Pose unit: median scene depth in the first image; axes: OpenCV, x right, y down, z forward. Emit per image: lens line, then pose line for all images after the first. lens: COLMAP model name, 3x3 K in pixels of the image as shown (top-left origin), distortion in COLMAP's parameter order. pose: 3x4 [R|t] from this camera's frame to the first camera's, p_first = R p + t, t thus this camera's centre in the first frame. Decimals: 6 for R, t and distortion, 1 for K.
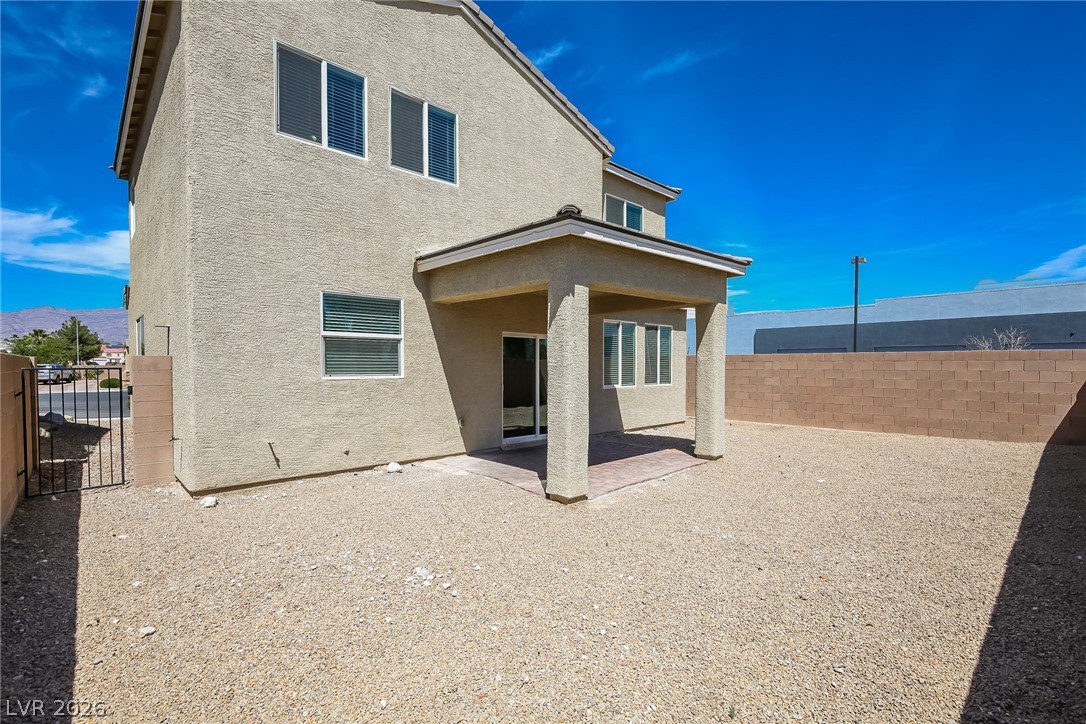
lens RADIAL K [[480.5, 0, 548.9], [0, 480.5, 372.4], [0, 0, 1]] dist [-0.017841, 0.000304]
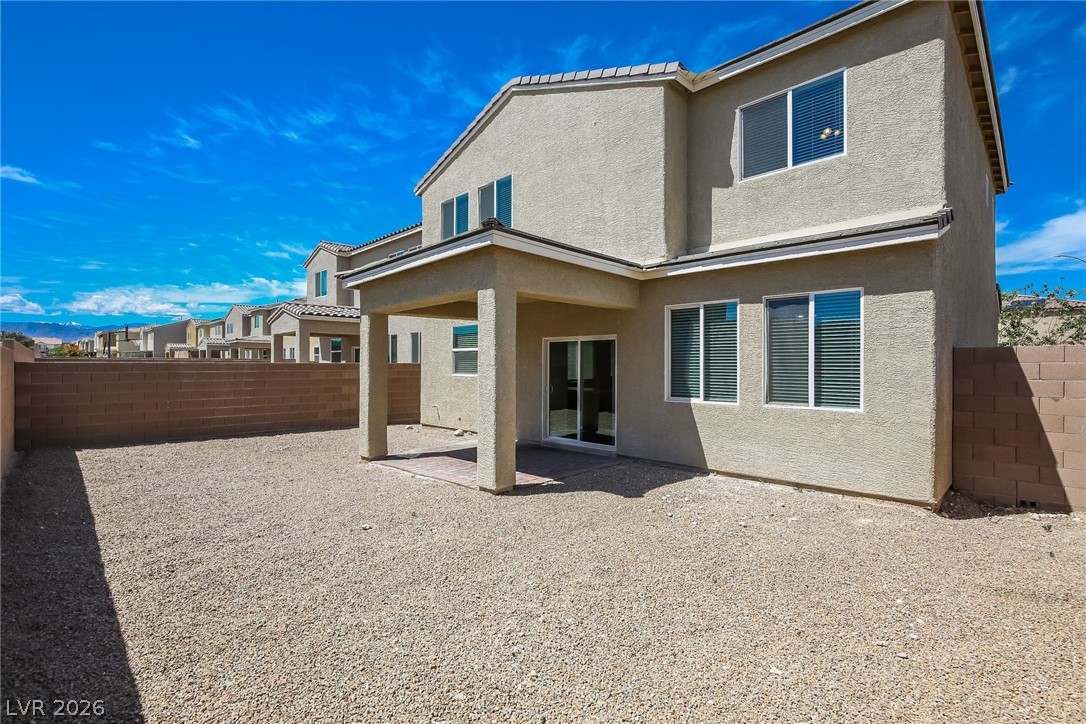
lens RADIAL K [[499.2, 0, 549.6], [0, 499.2, 358.9], [0, 0, 1]] dist [-0.017570, 0.001242]
pose [[0.039509, -0.016354, -0.999085, 0.972310], [-0.019071, 0.999672, -0.017118, -0.016564], [0.999037, 0.019730, 0.039184, 0.897323]]
